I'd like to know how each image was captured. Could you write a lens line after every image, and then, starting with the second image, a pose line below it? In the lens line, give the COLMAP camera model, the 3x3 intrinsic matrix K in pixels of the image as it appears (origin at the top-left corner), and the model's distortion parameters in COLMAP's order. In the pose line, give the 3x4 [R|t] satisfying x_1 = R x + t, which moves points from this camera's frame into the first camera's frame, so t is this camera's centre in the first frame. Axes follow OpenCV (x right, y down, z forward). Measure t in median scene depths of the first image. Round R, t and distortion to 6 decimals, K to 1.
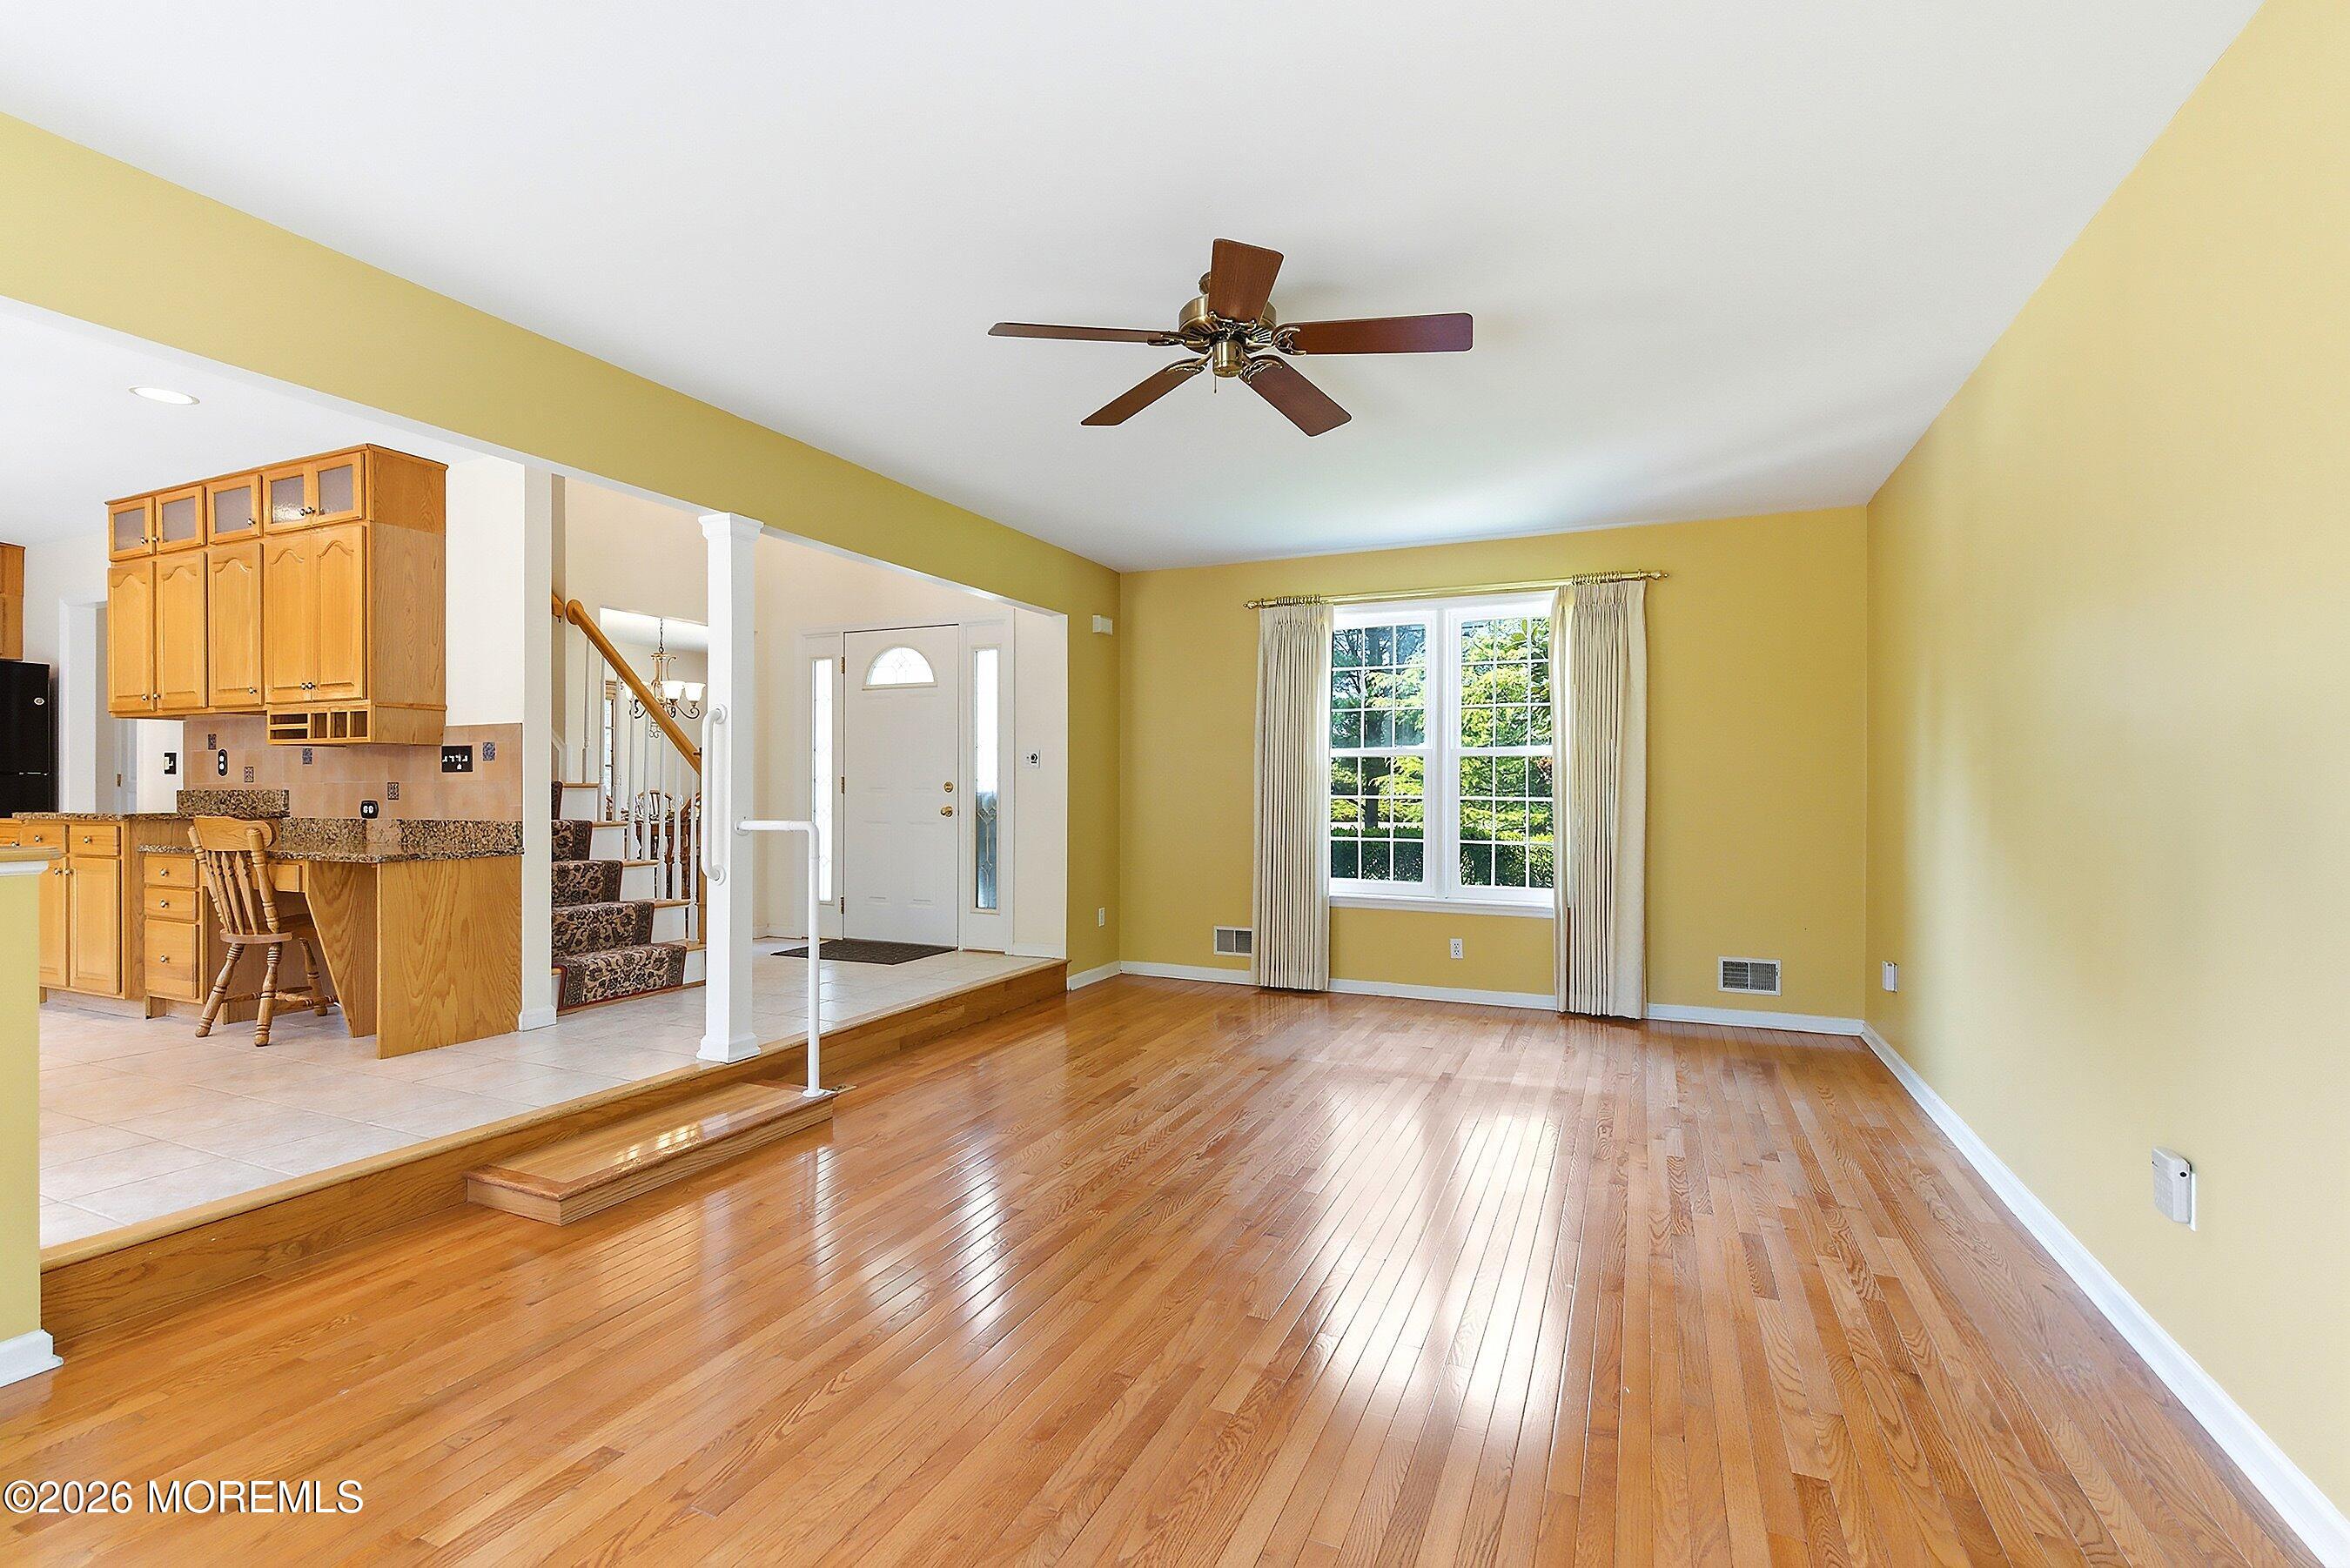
lens RADIAL K [[1075.9, 0, 1167.5], [0, 1075.9, 782.7], [0, 0, 1]] dist [0.001539, -0.000486]
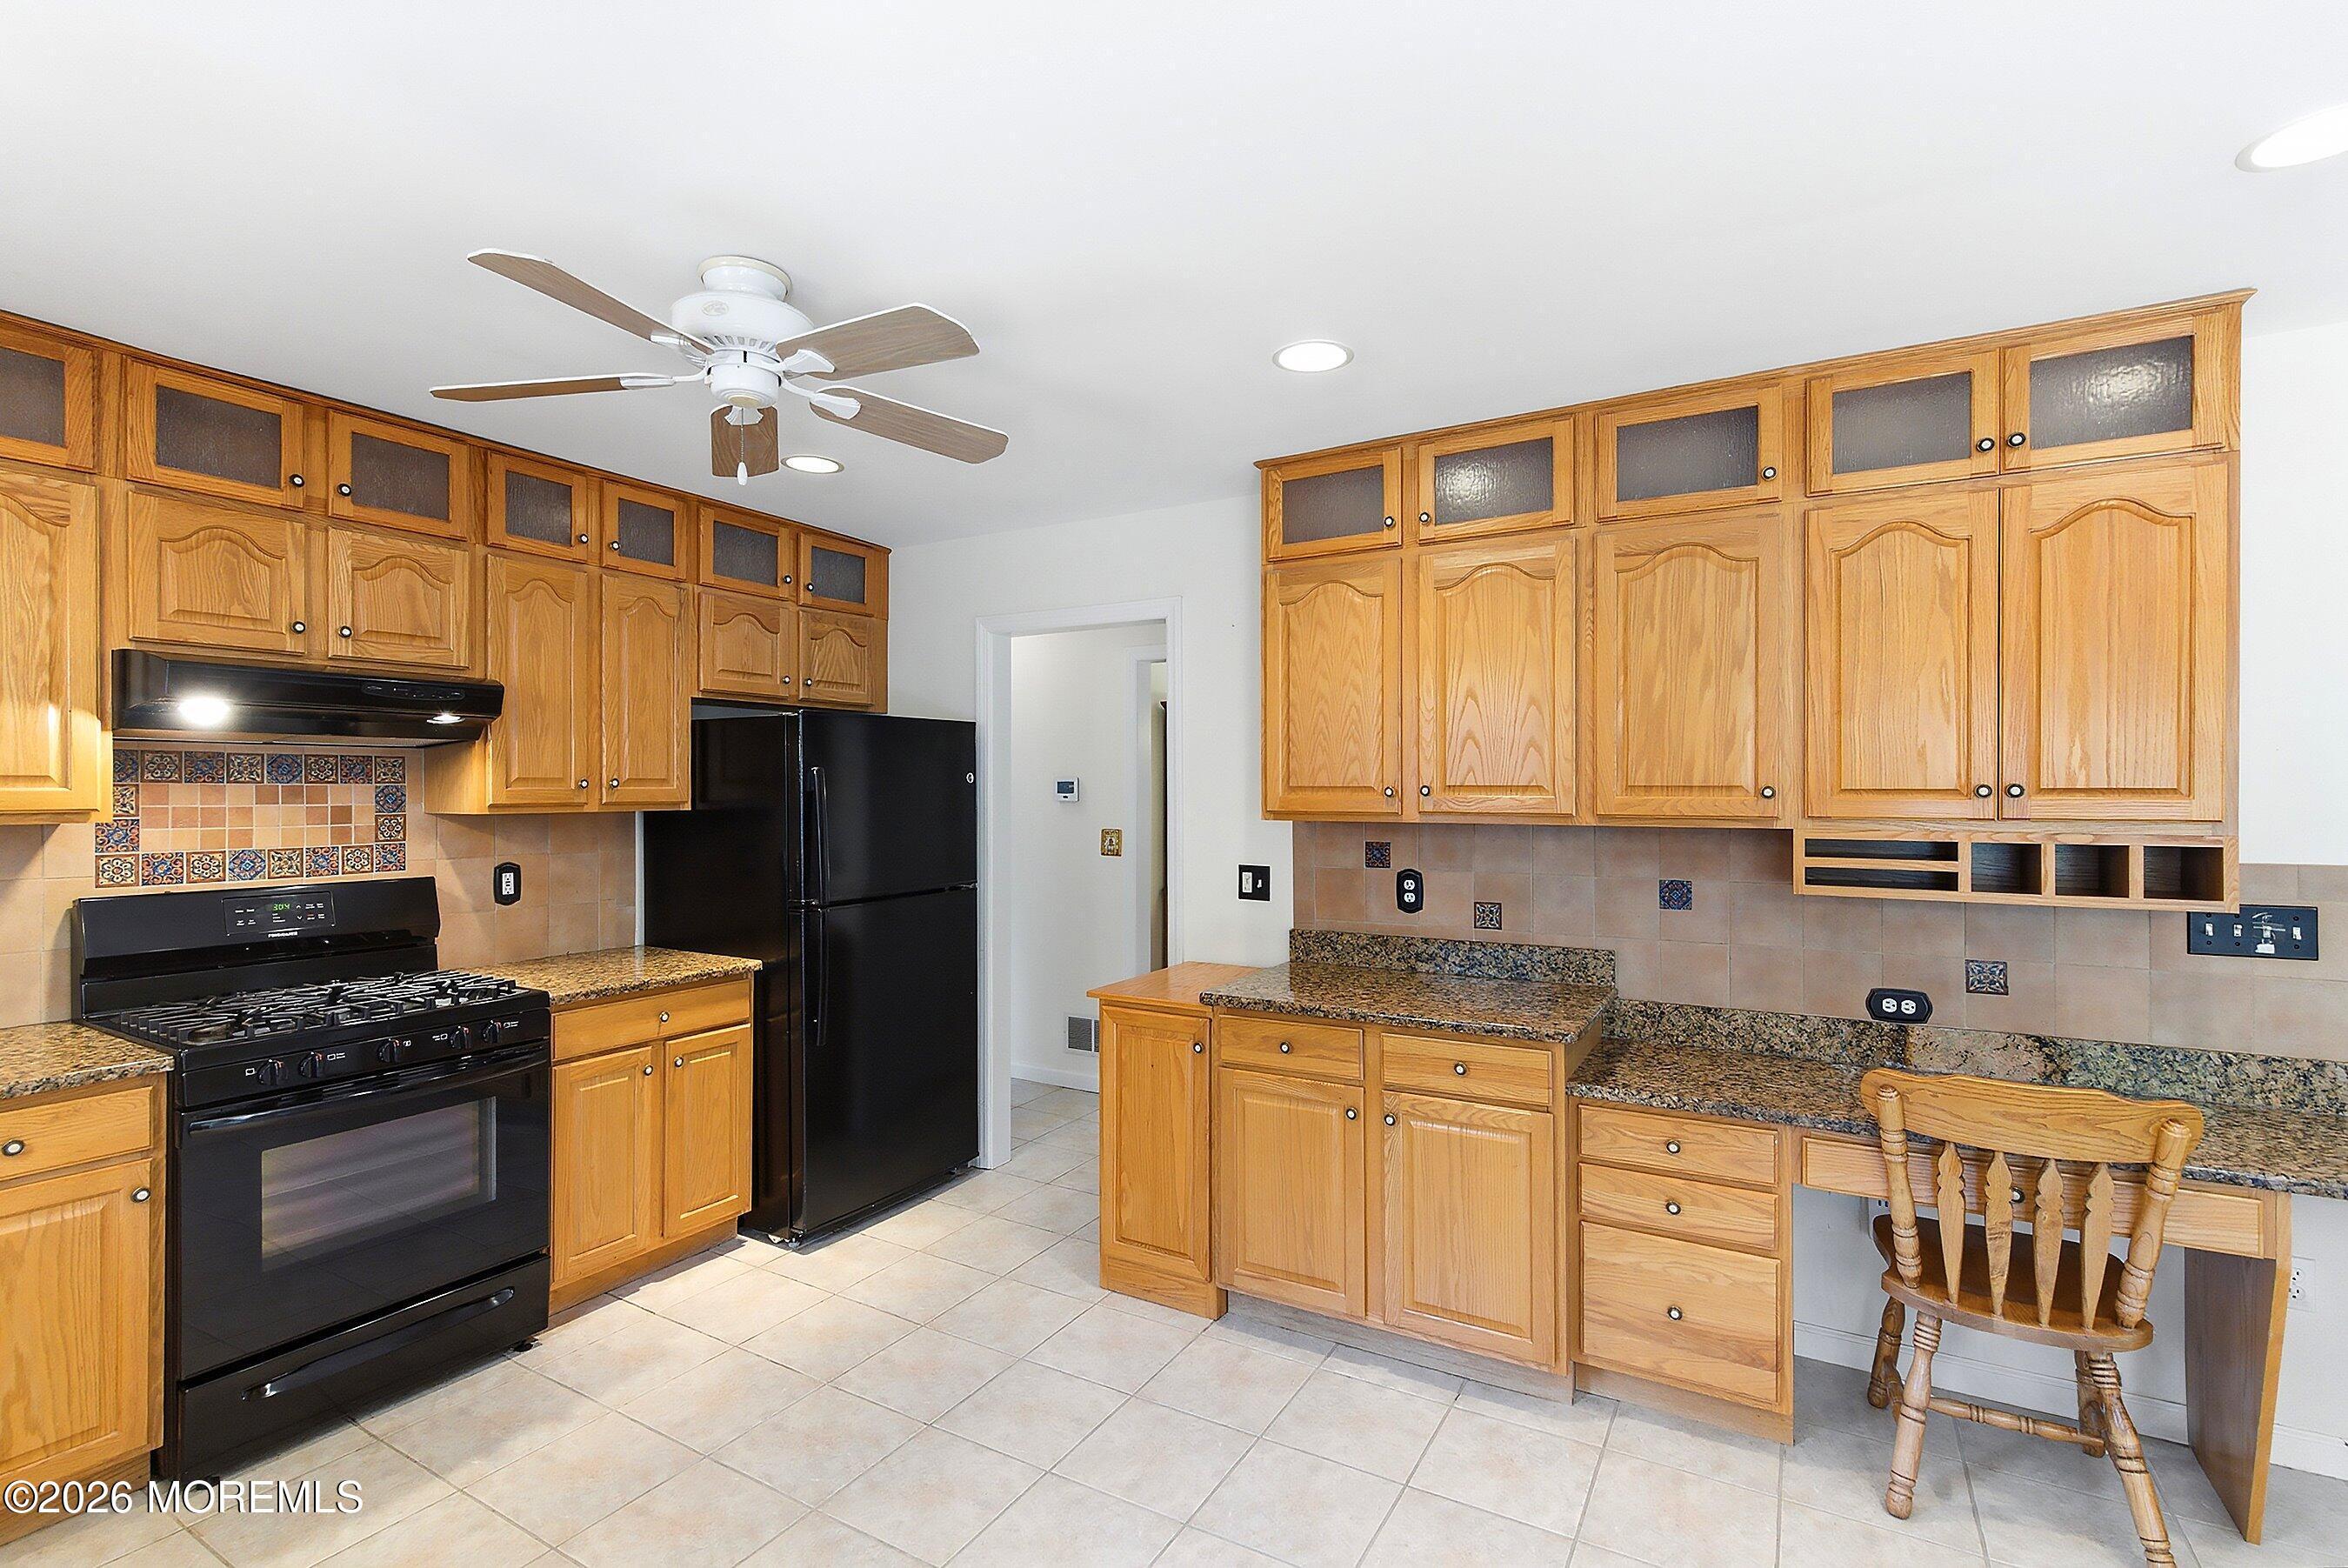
lens RADIAL K [[1075.2, 0, 1166.5], [0, 1075.2, 782.7], [0, 0, 1]] dist [0.001539, -0.000486]
pose [[0.993914, -0.003664, -0.110098, -1.059931], [0.003536, 0.999993, -0.001358, -0.088596], [0.110102, 0.000960, 0.993920, 0.428885]]
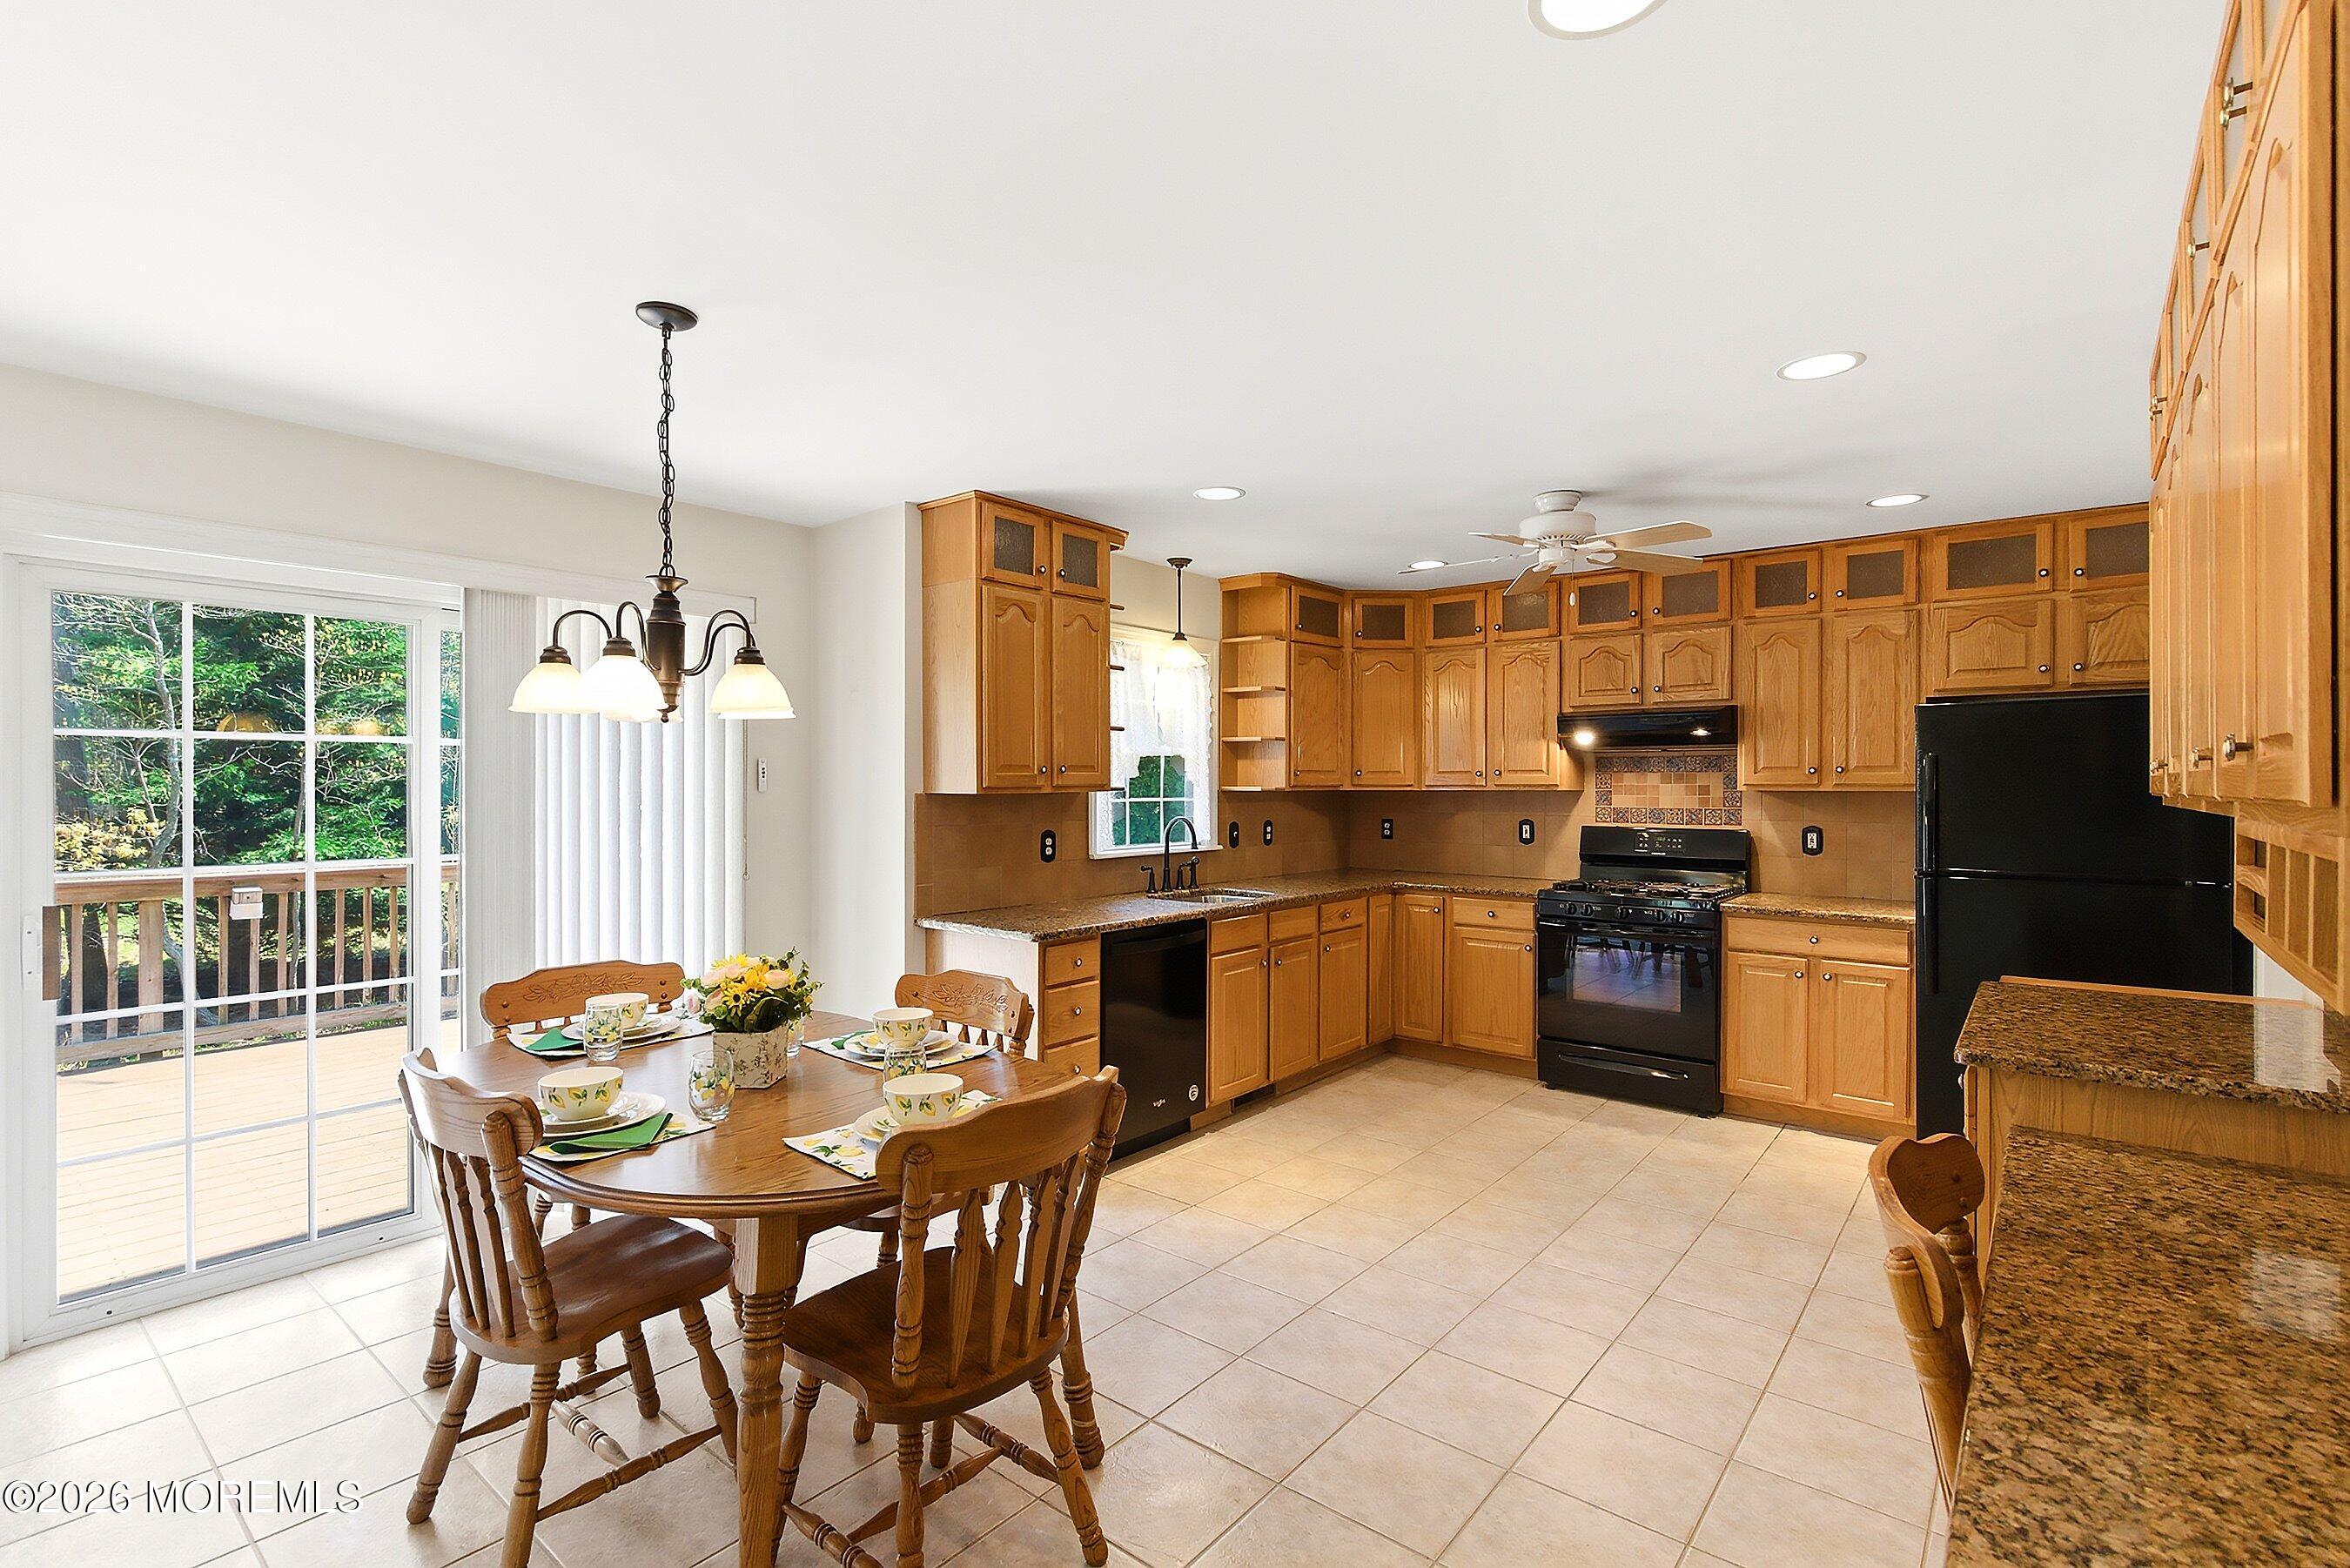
lens RADIAL K [[1068.7, 0, 1163.7], [0, 1068.7, 796.5], [0, 0, 1]] dist [0.002168, 0.000075]
pose [[-0.266846, 0.006784, -0.963715, -0.441191], [0.002874, 0.999976, 0.006243, -0.074652], [0.963735, -0.001103, -0.266859, 0.759703]]
